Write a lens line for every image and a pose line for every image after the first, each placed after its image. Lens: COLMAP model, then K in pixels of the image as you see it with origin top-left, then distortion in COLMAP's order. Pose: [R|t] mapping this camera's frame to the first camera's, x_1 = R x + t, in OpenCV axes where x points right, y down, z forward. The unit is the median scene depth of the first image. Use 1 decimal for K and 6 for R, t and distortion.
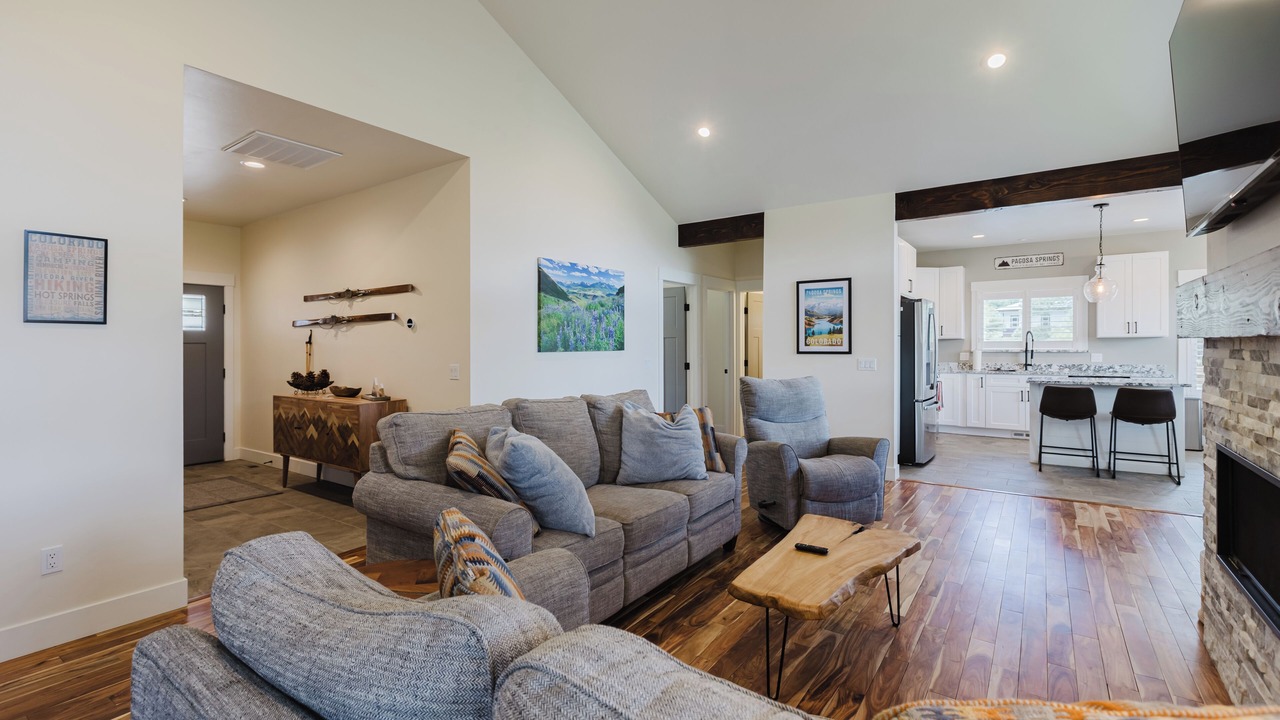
lens RADIAL K [[573.4, 0, 626.6], [0, 573.4, 343.4], [0, 0, 1]] dist [-0.001028, -0.000799]
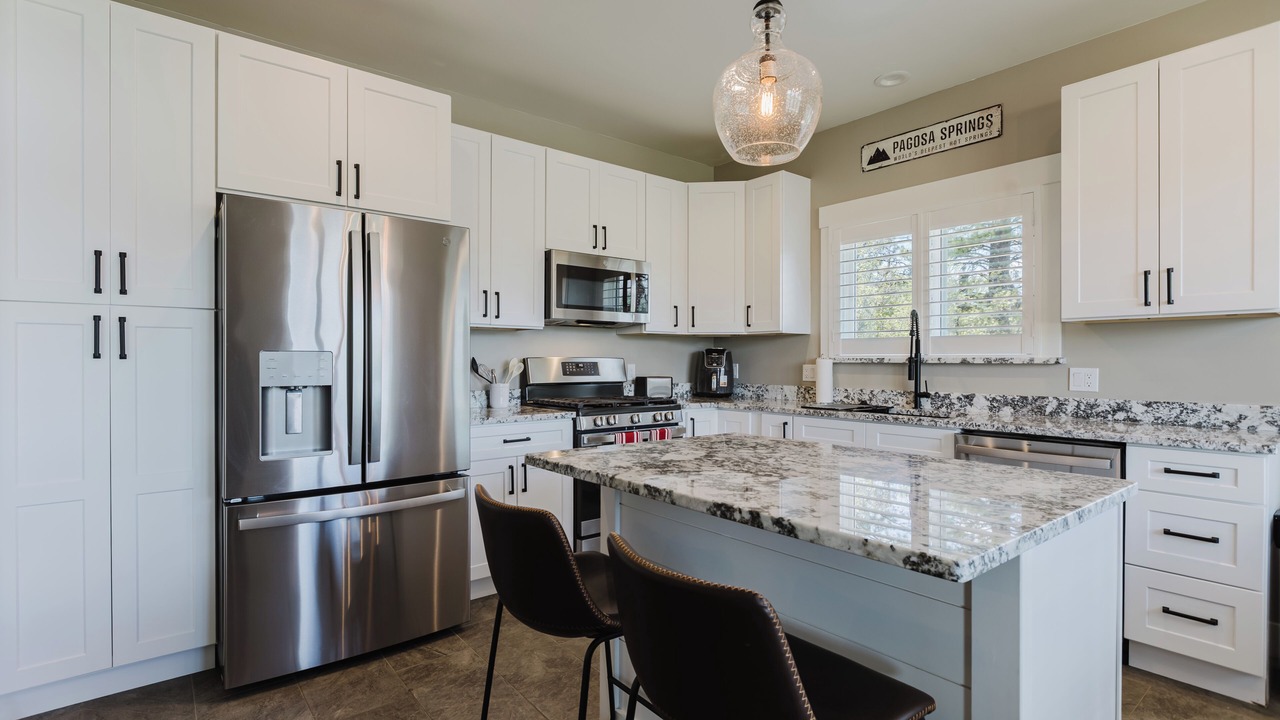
lens RADIAL K [[600.4, 0, 627.7], [0, 600.4, 354.8], [0, 0, 1]] dist [-0.004880, -0.000541]
pose [[0.963670, 0.001943, -0.267088, 0.890041], [-0.002888, 0.999991, -0.003145, 0.015841], [0.267080, 0.003803, 0.963667, 0.776197]]
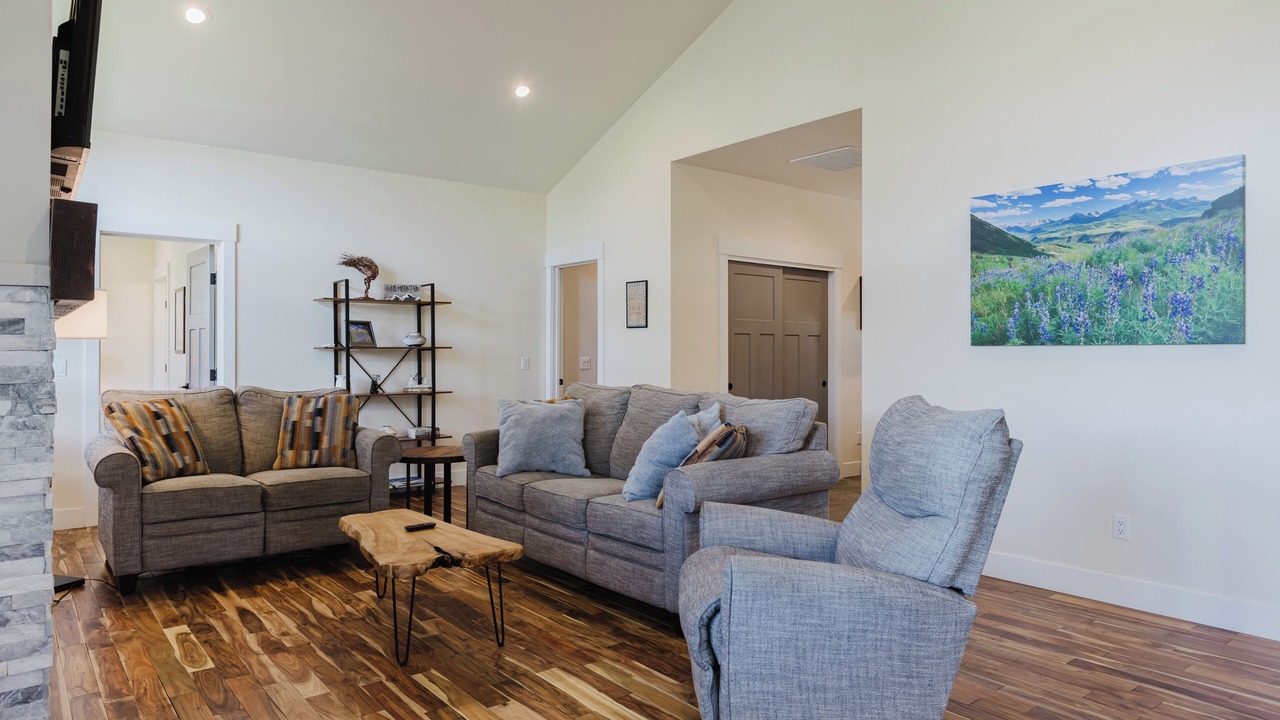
lens RADIAL K [[782.0, 0, 629.1], [0, 782.0, 335.2], [0, 0, 1]] dist [0.005956, -0.000035]
pose [[-0.262417, -0.017662, -0.964793, 0.695217], [0.001406, 0.999824, -0.018685, 0.016827], [0.964954, -0.006259, -0.262346, 0.756201]]
